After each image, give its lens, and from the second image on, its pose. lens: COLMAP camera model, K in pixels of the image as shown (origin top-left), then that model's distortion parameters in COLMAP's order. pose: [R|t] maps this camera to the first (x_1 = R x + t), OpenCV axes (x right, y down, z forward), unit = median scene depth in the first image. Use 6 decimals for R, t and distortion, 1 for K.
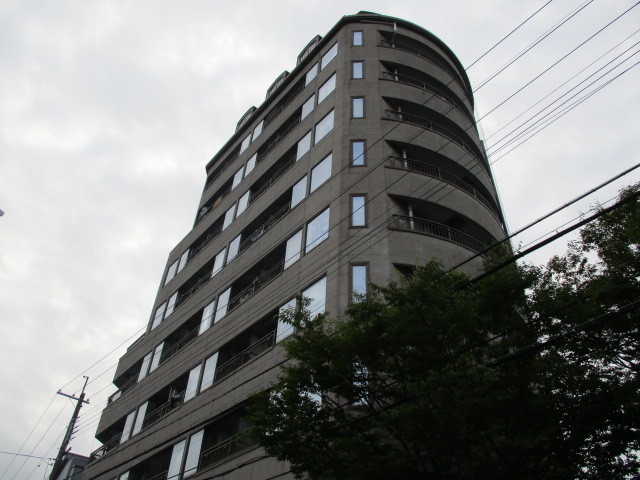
lens RADIAL K [[510.9, 0, 320.0], [0, 510.9, 240.0], [0, 0, 1]] dist [-0.081999, 0.002468]
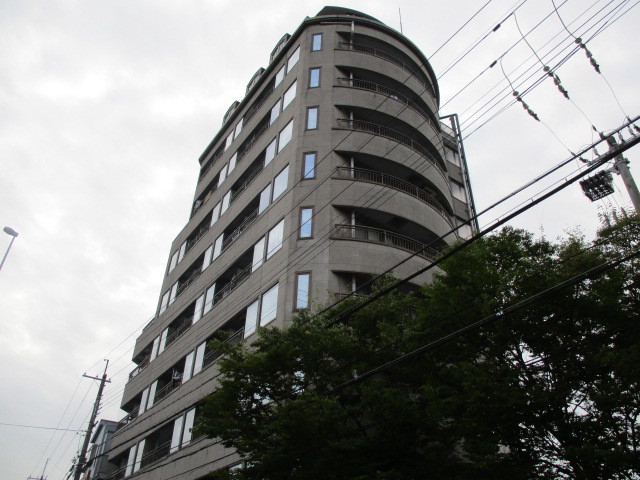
lens RADIAL K [[510.9, 0, 320.0], [0, 510.9, 240.0], [0, 0, 1]] dist [-0.081999, 0.002468]
pose [[0.996202, -0.060457, -0.062664, 0.129963], [0.066817, 0.992232, 0.104937, -0.102078], [0.055833, -0.108725, 0.992503, -0.111576]]
